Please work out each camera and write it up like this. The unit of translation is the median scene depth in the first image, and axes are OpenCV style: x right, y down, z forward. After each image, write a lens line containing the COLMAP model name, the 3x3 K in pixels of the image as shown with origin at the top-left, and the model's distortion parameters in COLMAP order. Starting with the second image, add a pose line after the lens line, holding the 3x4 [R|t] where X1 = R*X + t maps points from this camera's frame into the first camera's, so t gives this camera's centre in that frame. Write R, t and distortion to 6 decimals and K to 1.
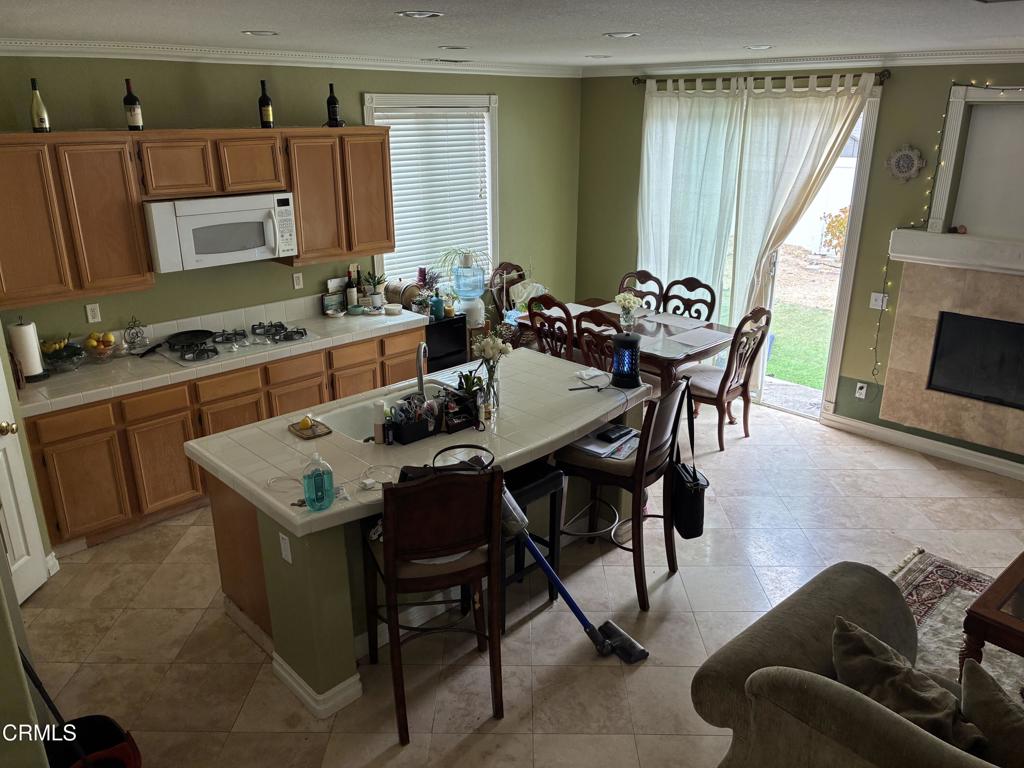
lens RADIAL K [[777.5, 0, 501.8], [0, 777.5, 377.6], [0, 0, 1]] dist [0.029810, -0.040454]
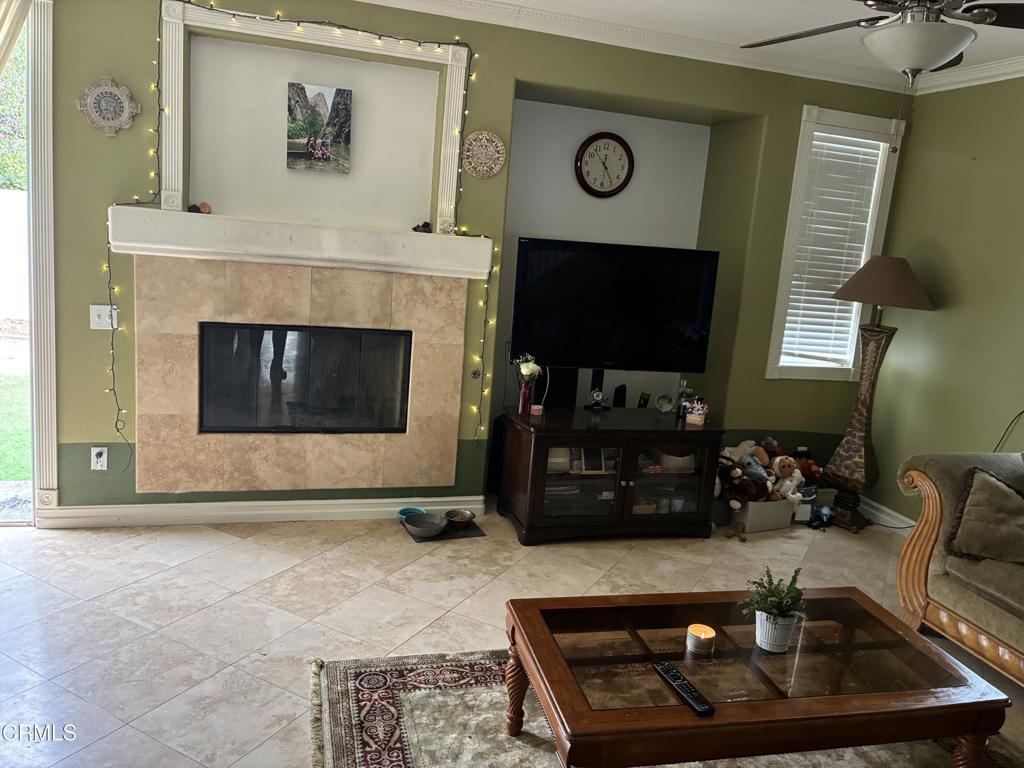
lens RADIAL K [[777.5, 0, 519.2], [0, 777.5, 375.9], [0, 0, 1]] dist [0.029810, -0.040454]
pose [[0.443229, -0.120002, 0.888340, 0.052040], [0.207600, 0.977798, 0.028506, 0.003502], [-0.872038, 0.171784, 0.458301, 0.425884]]
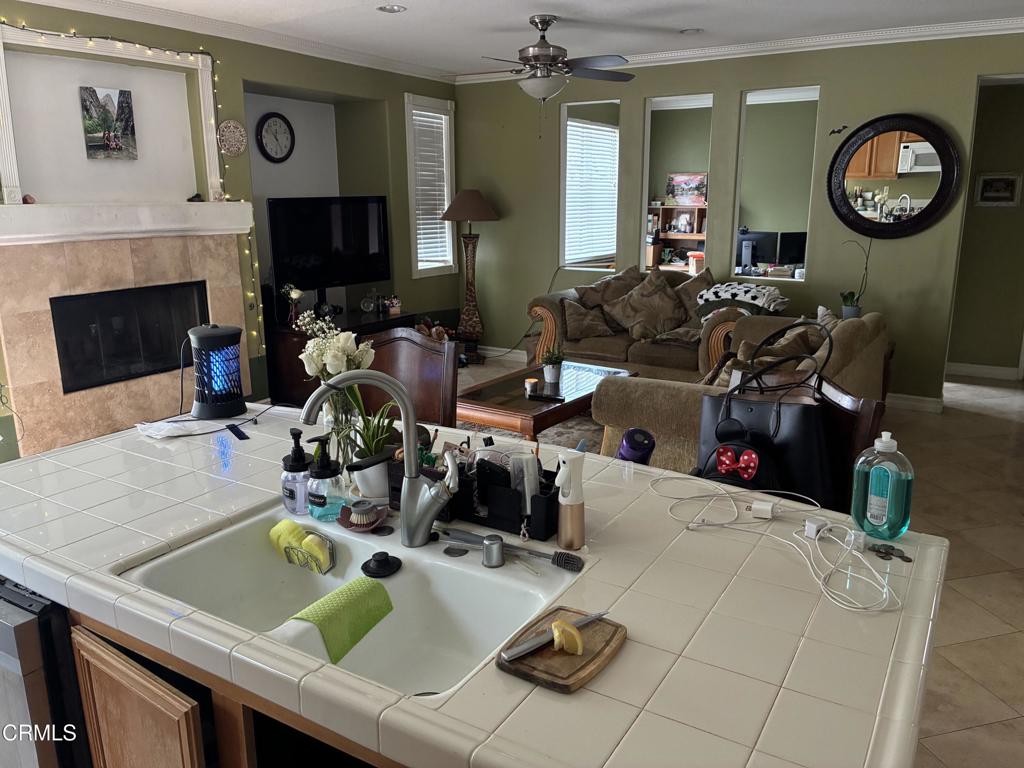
lens RADIAL K [[777.5, 0, 514.9], [0, 777.5, 382.2], [0, 0, 1]] dist [0.029810, -0.040454]
pose [[-0.265068, -0.220080, 0.938778, -0.363208], [0.319905, 0.898386, 0.300937, -0.095998], [-0.909615, 0.380089, -0.167728, 0.721489]]
